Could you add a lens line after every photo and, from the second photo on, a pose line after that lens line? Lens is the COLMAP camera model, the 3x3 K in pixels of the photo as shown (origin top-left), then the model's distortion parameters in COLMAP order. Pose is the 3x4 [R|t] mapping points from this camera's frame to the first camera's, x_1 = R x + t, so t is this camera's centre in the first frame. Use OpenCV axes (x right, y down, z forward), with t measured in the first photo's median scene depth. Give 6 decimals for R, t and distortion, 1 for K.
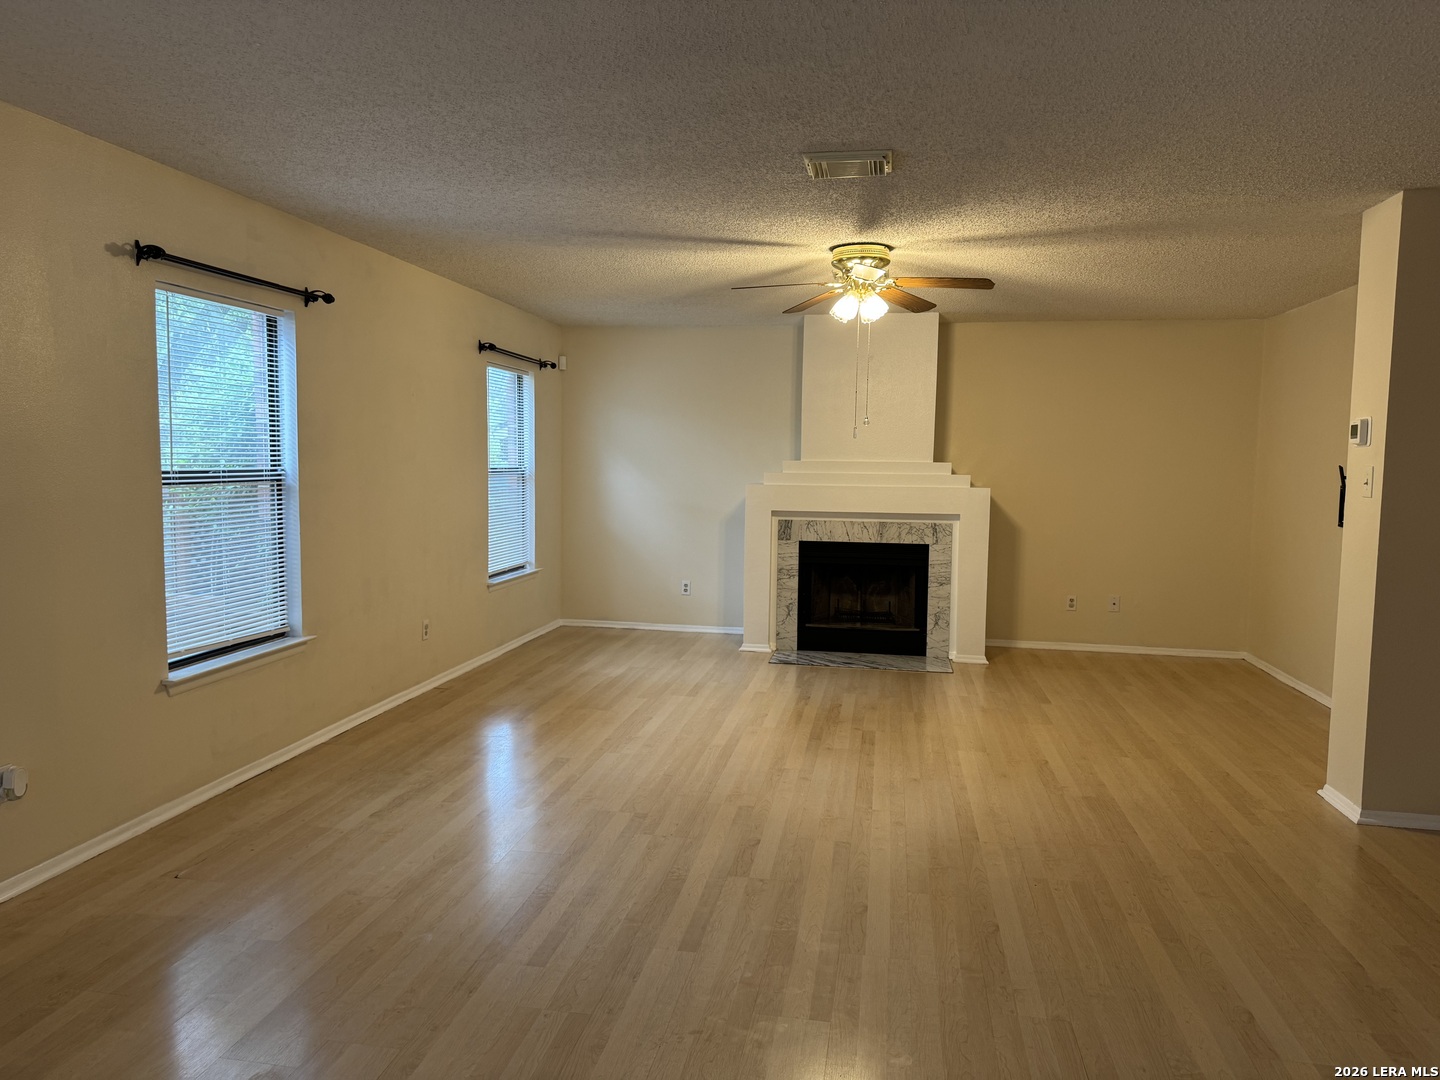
lens RADIAL K [[1007.3, 0, 718.4], [0, 1007.3, 535.4], [0, 0, 1]] dist [0.064360, -0.016156]
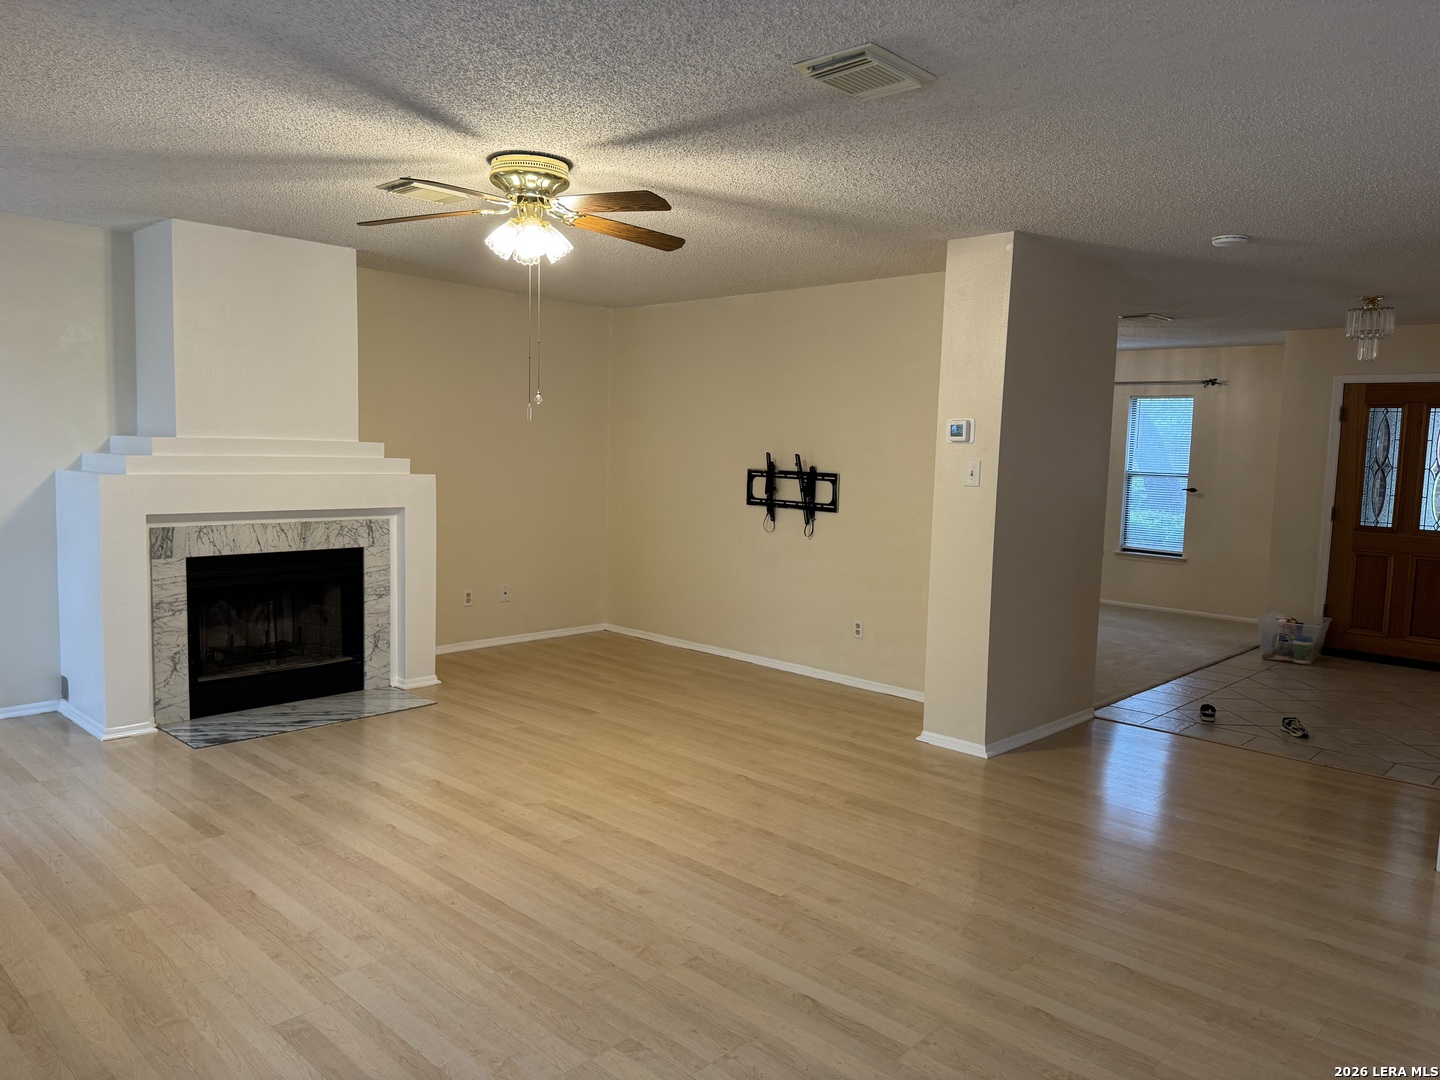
lens RADIAL K [[1007.3, 0, 718.8], [0, 1007.3, 543.8], [0, 0, 1]] dist [0.064360, -0.016156]
pose [[0.562171, -0.079219, 0.823218, -0.281691], [0.045375, 0.996857, 0.064942, -0.032119], [-0.825775, 0.000845, 0.563999, 0.329998]]
